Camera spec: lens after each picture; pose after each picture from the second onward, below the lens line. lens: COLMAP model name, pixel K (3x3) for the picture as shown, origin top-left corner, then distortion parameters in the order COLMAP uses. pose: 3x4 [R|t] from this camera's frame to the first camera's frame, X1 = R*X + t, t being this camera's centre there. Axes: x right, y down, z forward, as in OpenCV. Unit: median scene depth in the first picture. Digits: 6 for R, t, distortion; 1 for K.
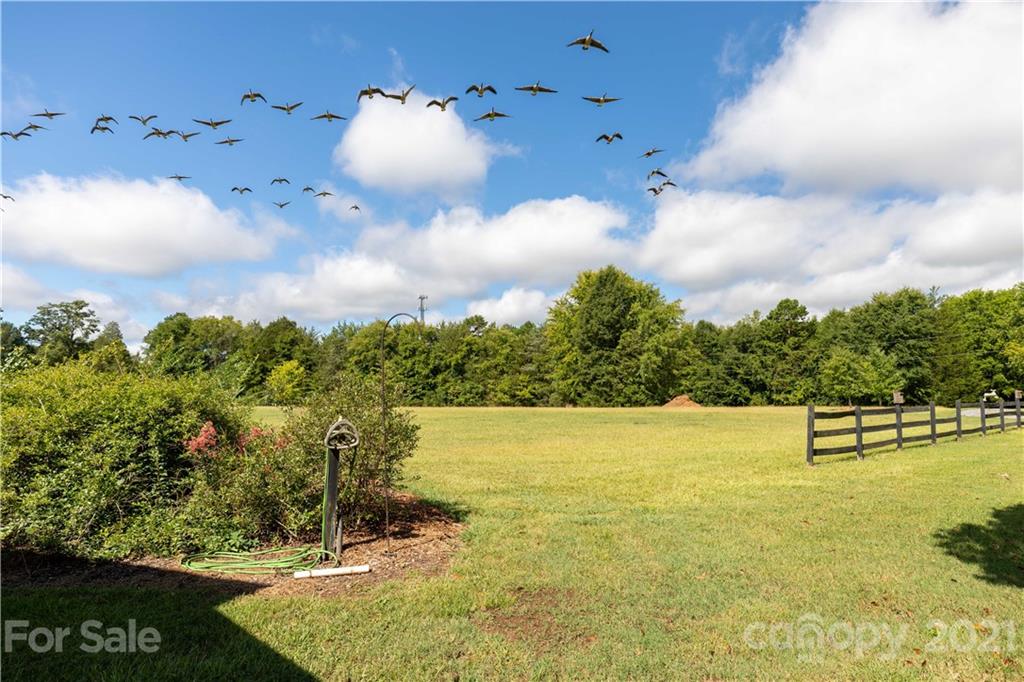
lens RADIAL K [[547.1, 0, 514.9], [0, 547.1, 341.1], [0, 0, 1]] dist [0.000905, 0.000040]
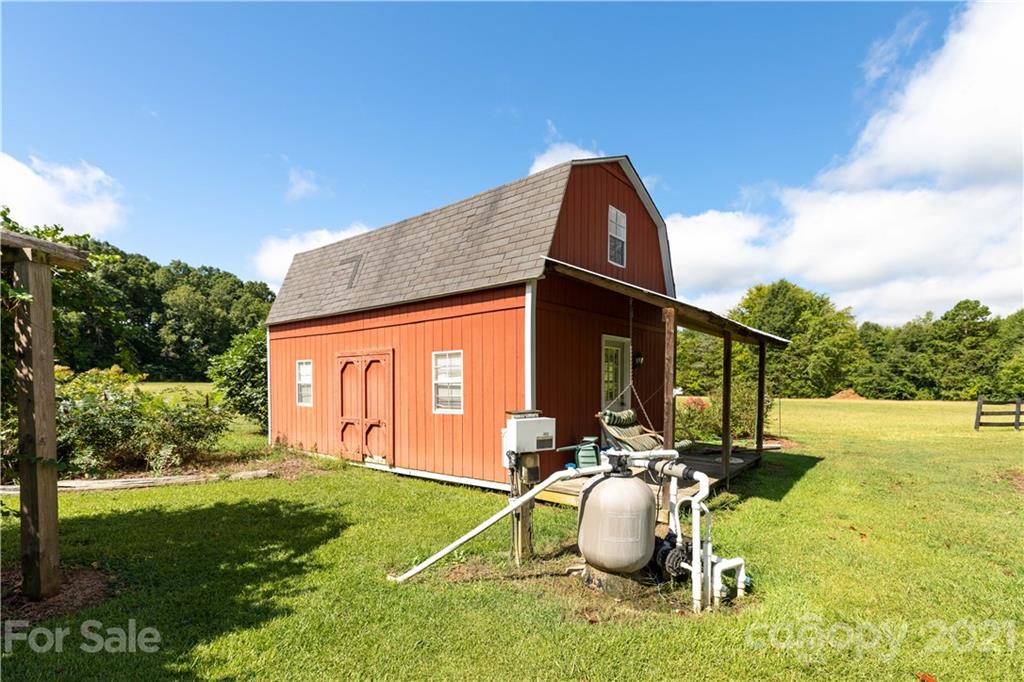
lens RADIAL K [[465.7, 0, 485.6], [0, 465.7, 396.0], [0, 0, 1]] dist [-0.015376, -0.000774]
pose [[0.942982, 0.024301, -0.331955, -0.086551], [0.015911, 0.992900, 0.117883, -0.014594], [0.332463, -0.116443, 0.935900, -0.165930]]
